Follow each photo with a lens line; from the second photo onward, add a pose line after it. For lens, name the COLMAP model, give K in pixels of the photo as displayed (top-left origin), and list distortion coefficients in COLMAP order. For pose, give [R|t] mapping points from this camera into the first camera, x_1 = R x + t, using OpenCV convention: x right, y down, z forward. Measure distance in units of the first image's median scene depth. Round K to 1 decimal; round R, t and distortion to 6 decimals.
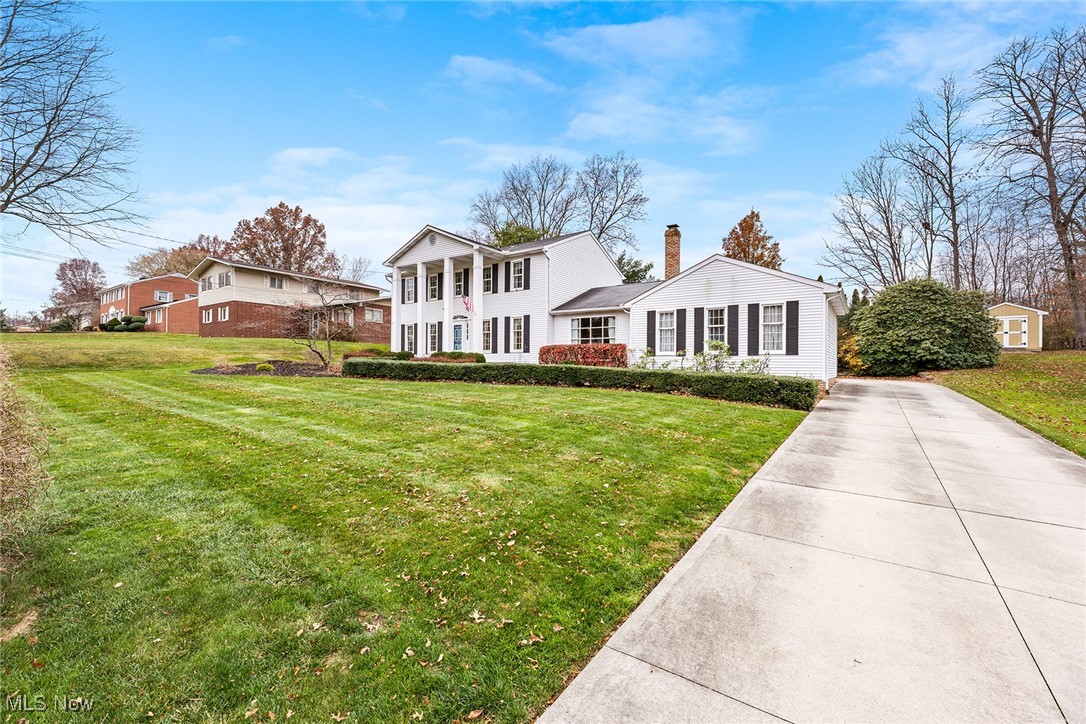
lens RADIAL K [[411.8, 0, 543.0], [0, 411.8, 362.0], [0, 0, 1]] dist [-0.007327, 0.000038]
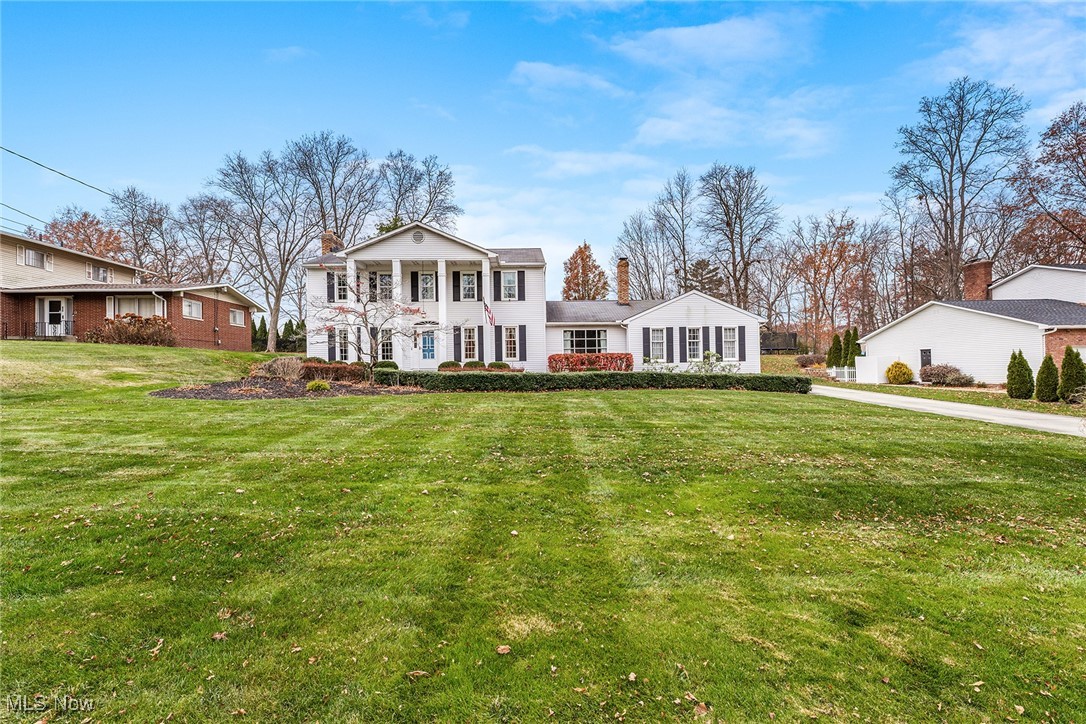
lens RADIAL K [[413.9, 0, 543.0], [0, 413.9, 362.0], [0, 0, 1]] dist [0.000341, 0.000211]
pose [[0.819242, -0.012495, 0.573312, -0.647275], [0.018669, 0.999814, -0.004887, -0.015260], [-0.573144, 0.014707, 0.819323, 0.122073]]
